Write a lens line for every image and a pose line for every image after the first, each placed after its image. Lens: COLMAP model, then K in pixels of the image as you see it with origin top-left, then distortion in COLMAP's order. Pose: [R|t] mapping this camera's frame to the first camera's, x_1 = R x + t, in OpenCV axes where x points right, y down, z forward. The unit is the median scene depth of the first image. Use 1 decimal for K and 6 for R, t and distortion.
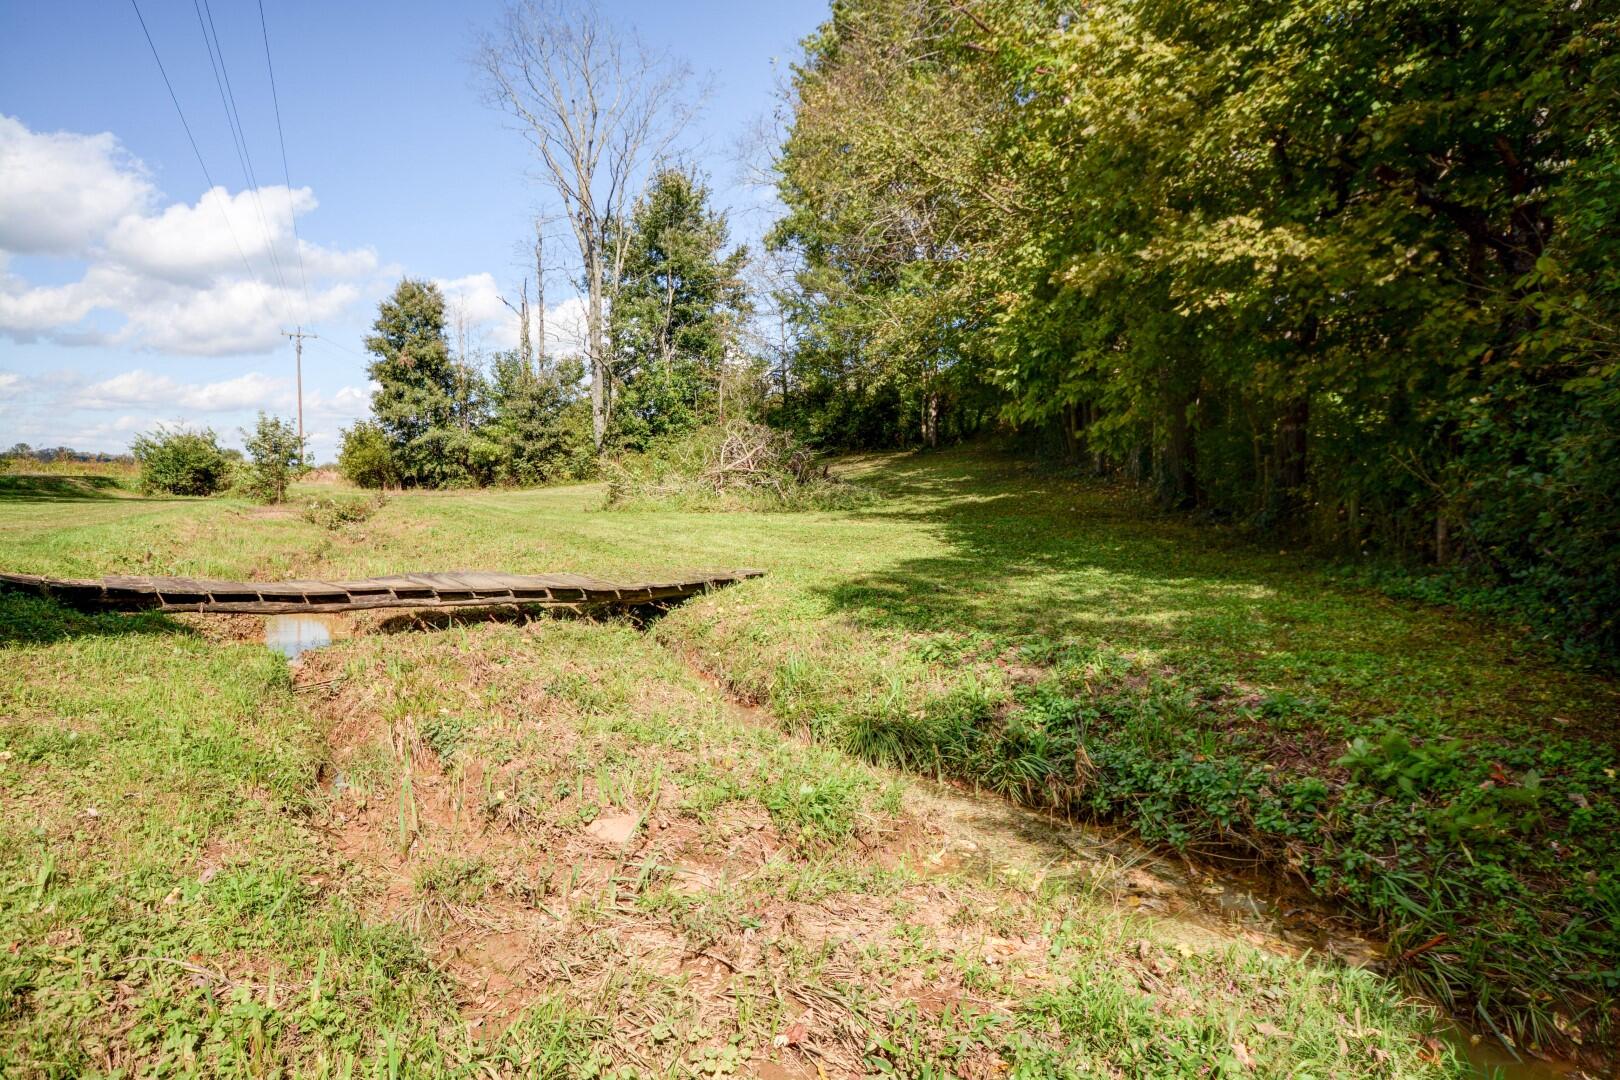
lens RADIAL K [[1064.9, 0, 810.0], [0, 1064.9, 540.0], [0, 0, 1]] dist [-0.001412, -0.000189]
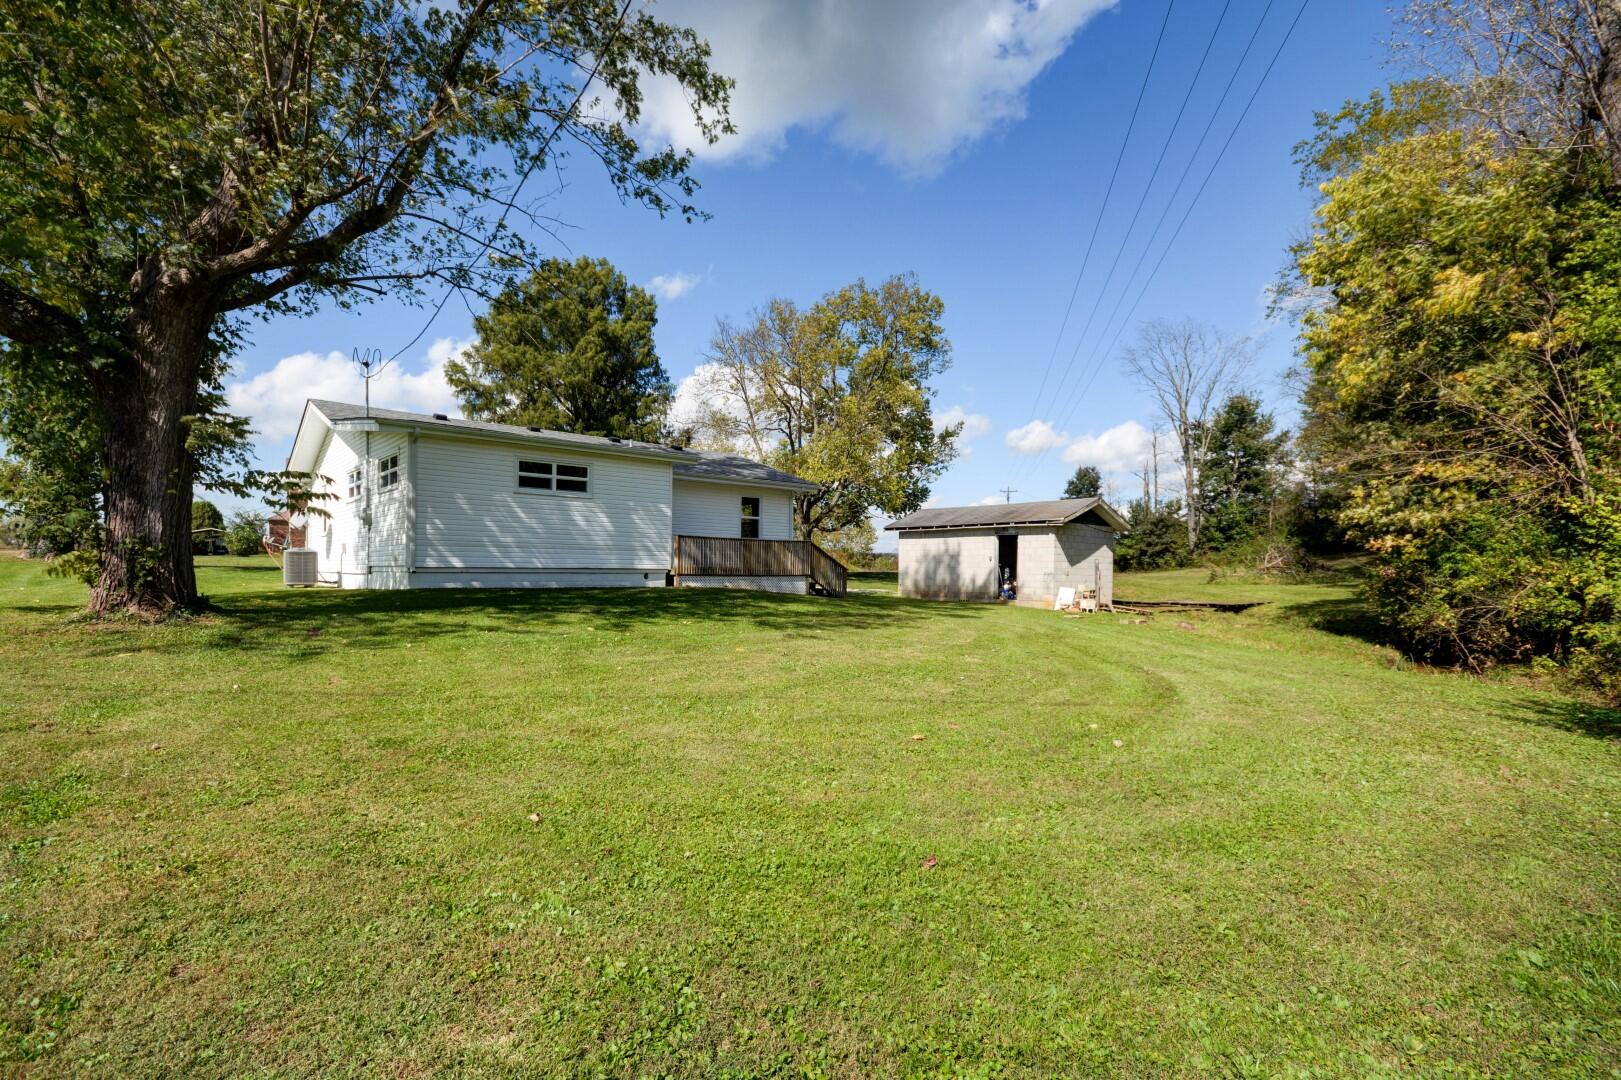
lens RADIAL K [[729.5, 0, 808.5], [0, 729.5, 582.4], [0, 0, 1]] dist [-0.000724, -0.000182]
pose [[0.791334, -0.009658, -0.611307, 0.045858], [-0.008757, 0.999594, -0.027128, 0.009631], [0.611321, 0.026820, 0.790928, -0.396723]]
